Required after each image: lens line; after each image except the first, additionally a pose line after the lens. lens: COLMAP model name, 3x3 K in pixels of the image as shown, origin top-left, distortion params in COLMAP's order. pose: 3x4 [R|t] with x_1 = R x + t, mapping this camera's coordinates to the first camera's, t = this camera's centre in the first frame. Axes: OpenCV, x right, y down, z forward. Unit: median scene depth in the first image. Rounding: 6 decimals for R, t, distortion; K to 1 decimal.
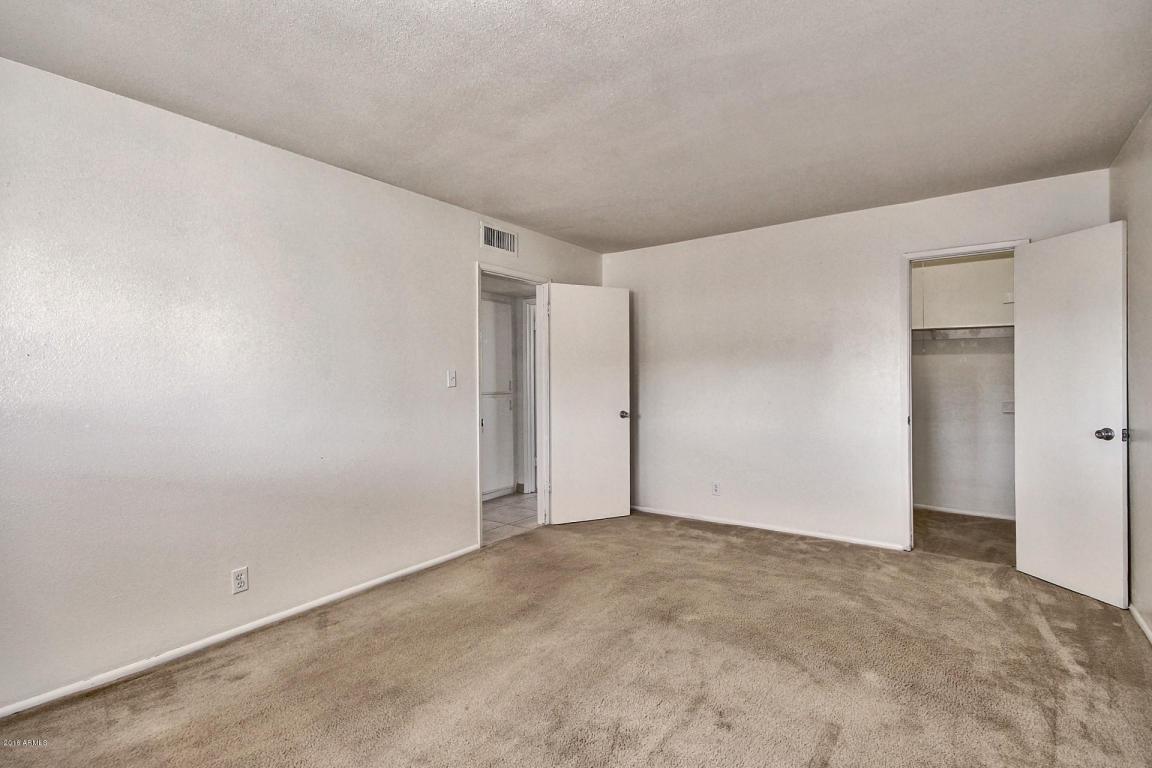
lens RADIAL K [[529.9, 0, 579.8], [0, 529.9, 382.1], [0, 0, 1]] dist [0.001270, 0.001837]
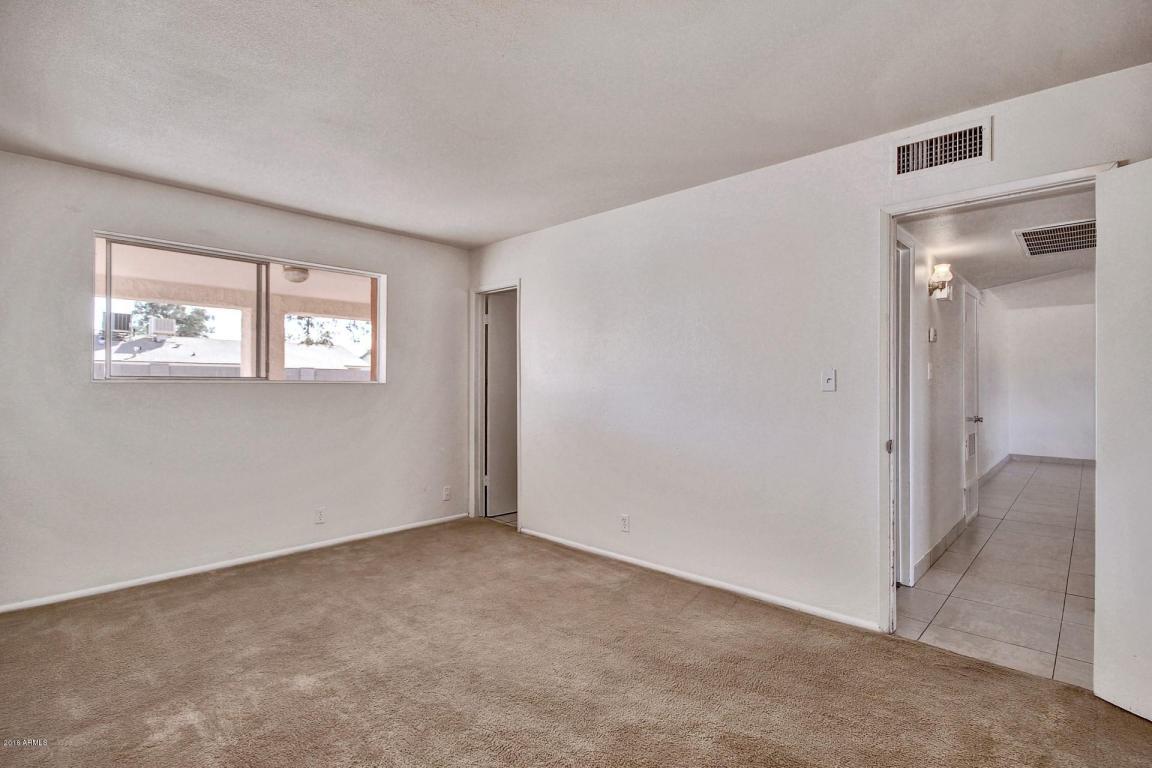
lens RADIAL K [[529.9, 0, 576.0], [0, 529.9, 379.8], [0, 0, 1]] dist [0.001270, 0.001837]
pose [[-0.102398, 0.001636, -0.994742, 0.661502], [-0.007146, 0.999972, 0.002380, -0.007933], [0.994718, 0.007352, -0.102383, 0.868863]]
